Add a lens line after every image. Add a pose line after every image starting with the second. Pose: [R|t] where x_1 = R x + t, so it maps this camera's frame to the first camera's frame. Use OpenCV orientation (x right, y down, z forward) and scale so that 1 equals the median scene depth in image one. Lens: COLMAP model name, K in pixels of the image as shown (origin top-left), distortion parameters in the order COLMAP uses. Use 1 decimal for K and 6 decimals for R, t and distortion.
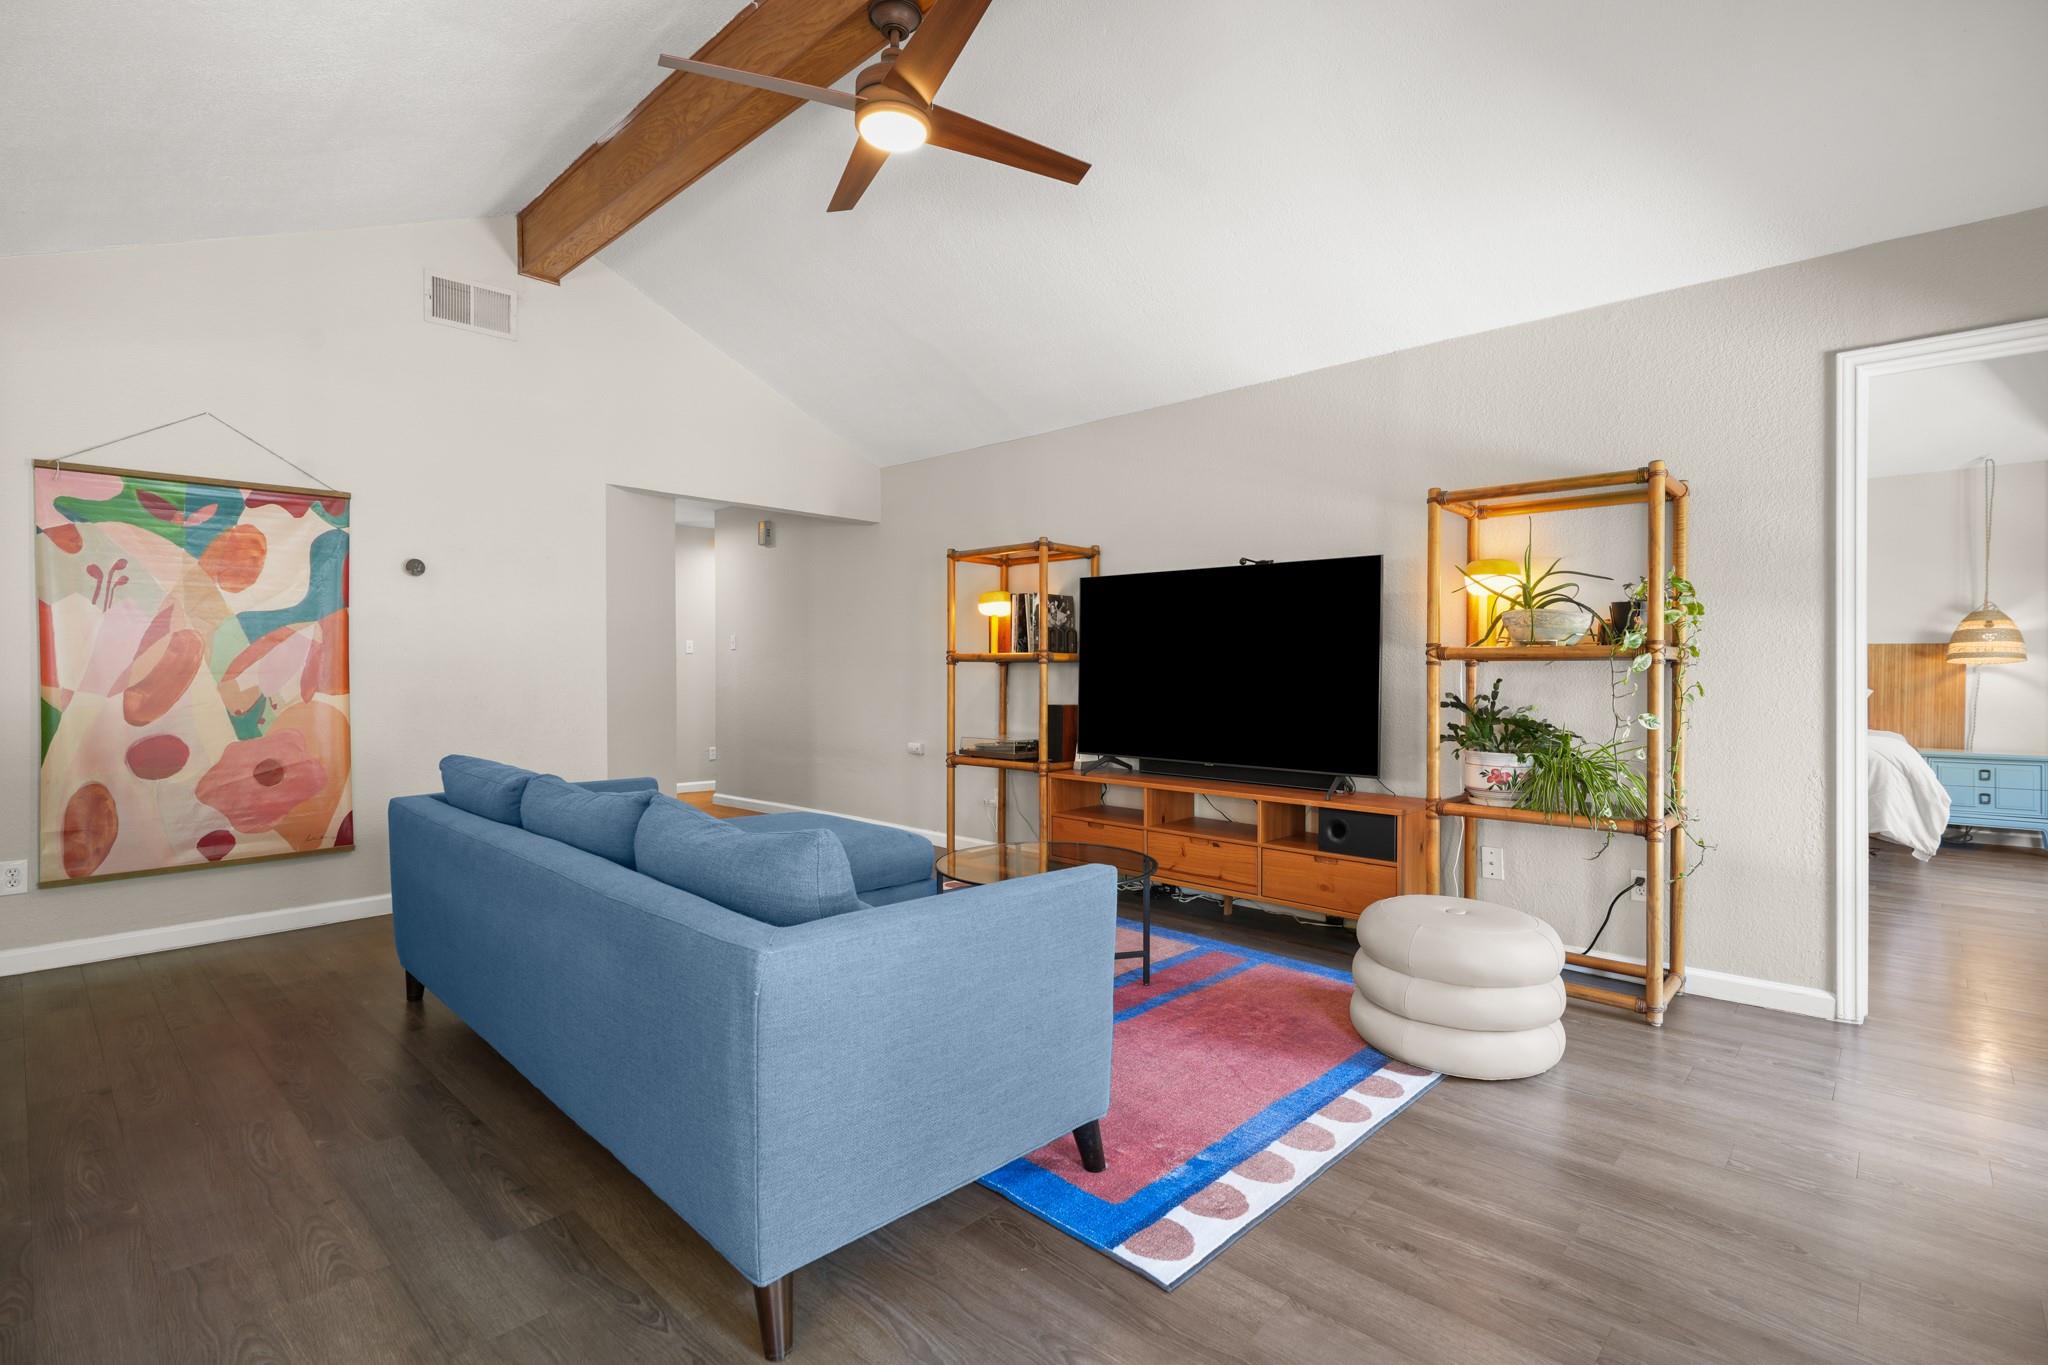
lens RADIAL K [[932.8, 0, 1030.9], [0, 932.8, 683.1], [0, 0, 1]] dist [-0.019630, 0.001056]
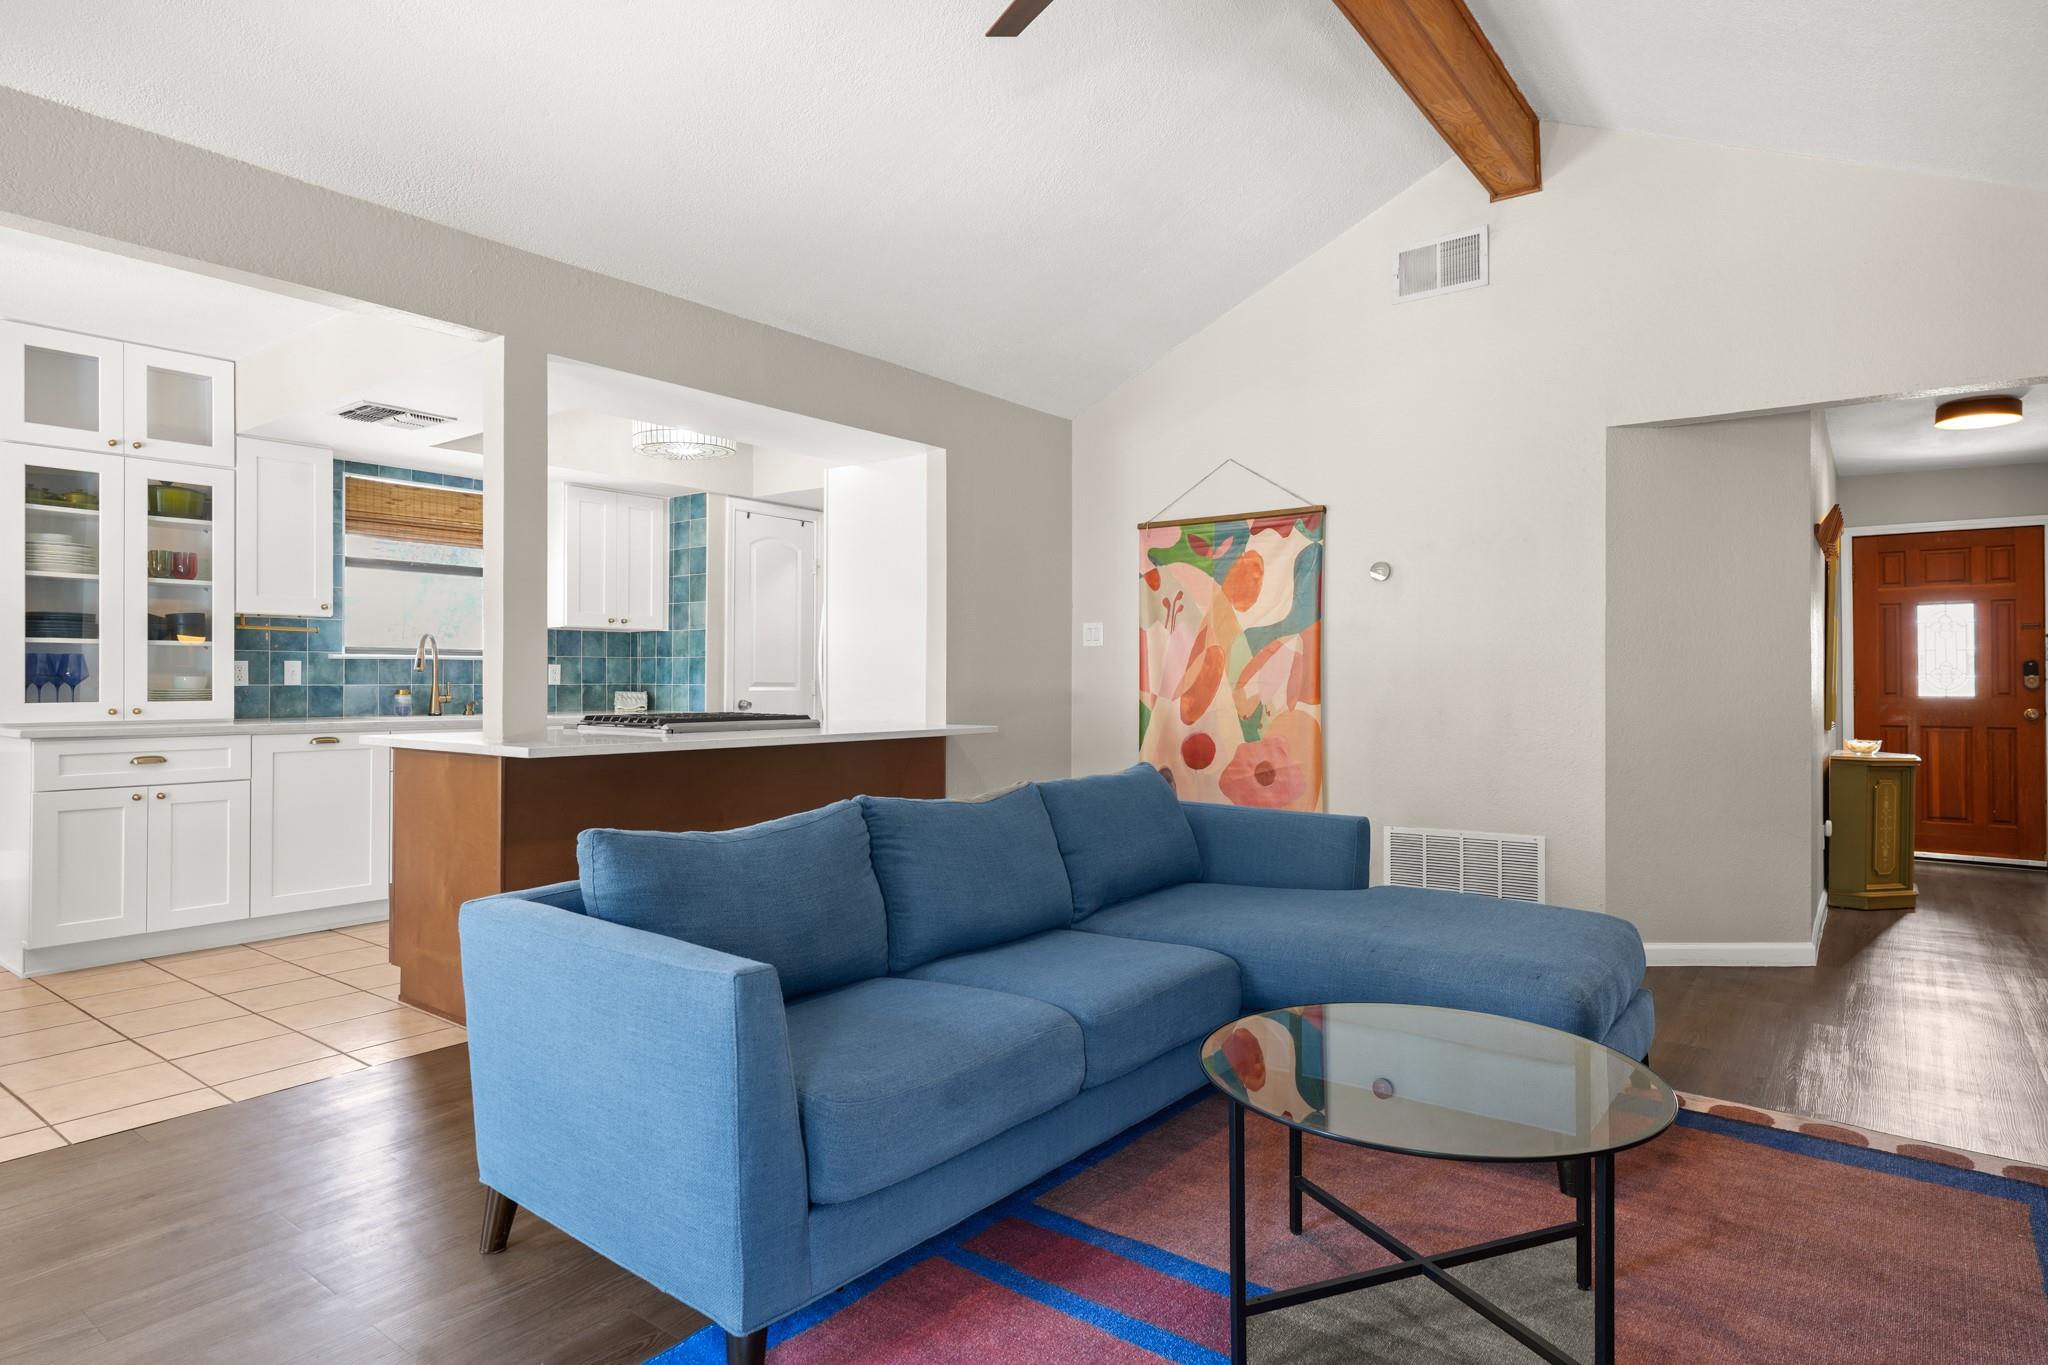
lens RADIAL K [[1127.0, 0, 1032.0], [0, 1127.0, 676.5], [0, 0, 1]] dist [-0.004504, 0.003952]
pose [[0.090319, -0.000932, -0.995912, 0.497226], [-0.020314, 0.999790, -0.002778, -0.009070], [0.995706, 0.020482, 0.090281, 0.617104]]
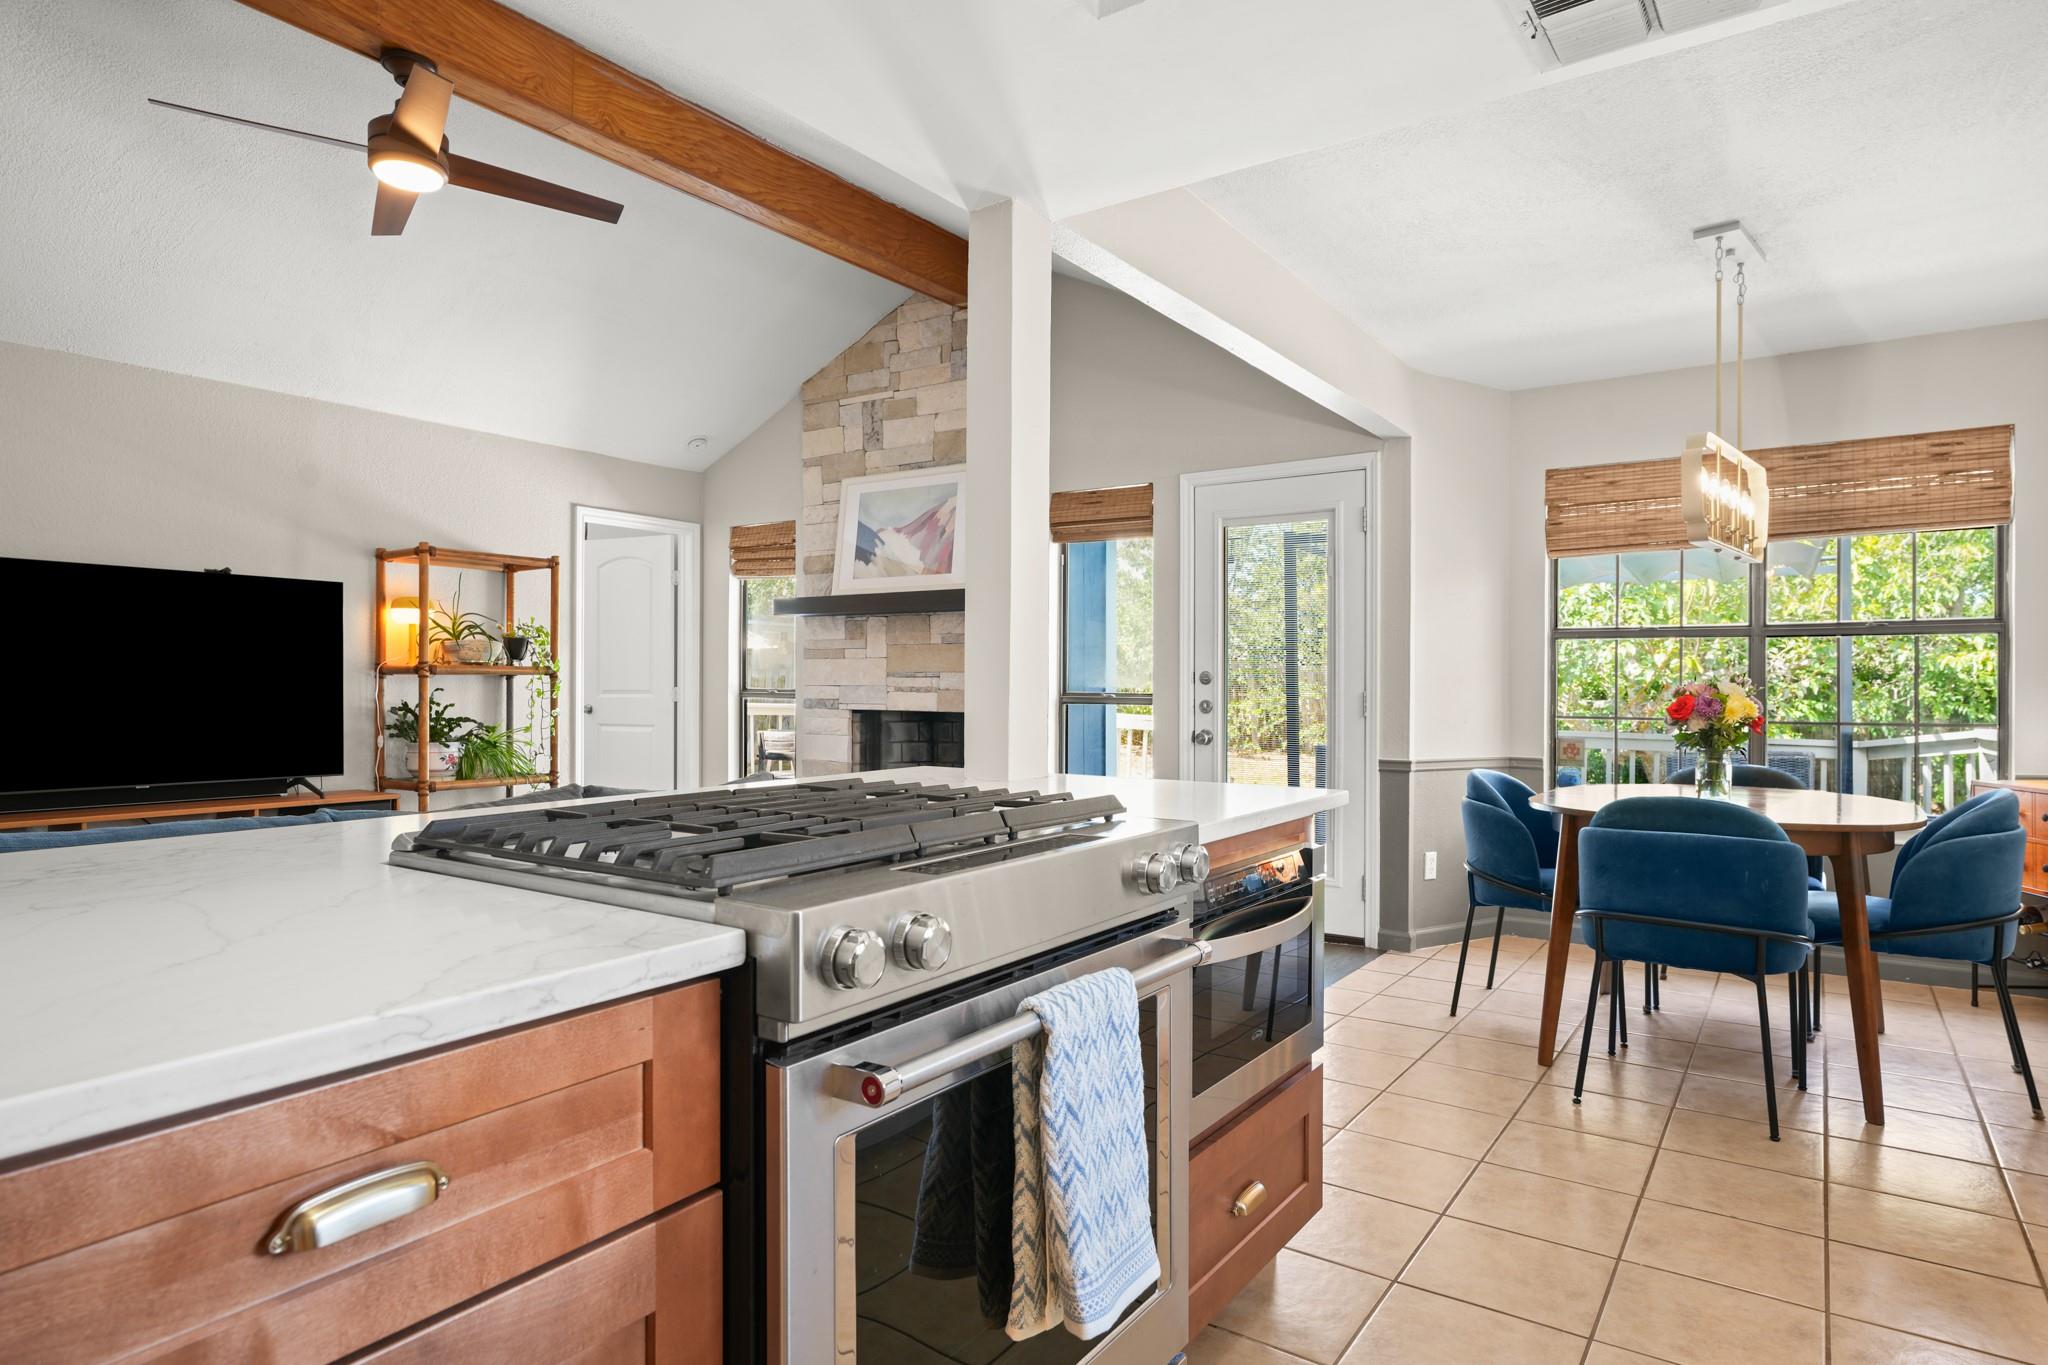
lens RADIAL K [[1148.7, 0, 1028.8], [0, 1148.7, 678.3], [0, 0, 1]] dist [0.004412, -0.001804]
pose [[-0.139383, 0.002746, 0.990235, -1.163088], [0.012840, 0.999917, -0.000966, -0.005699], [-0.990155, 0.012580, -0.139406, 0.354528]]
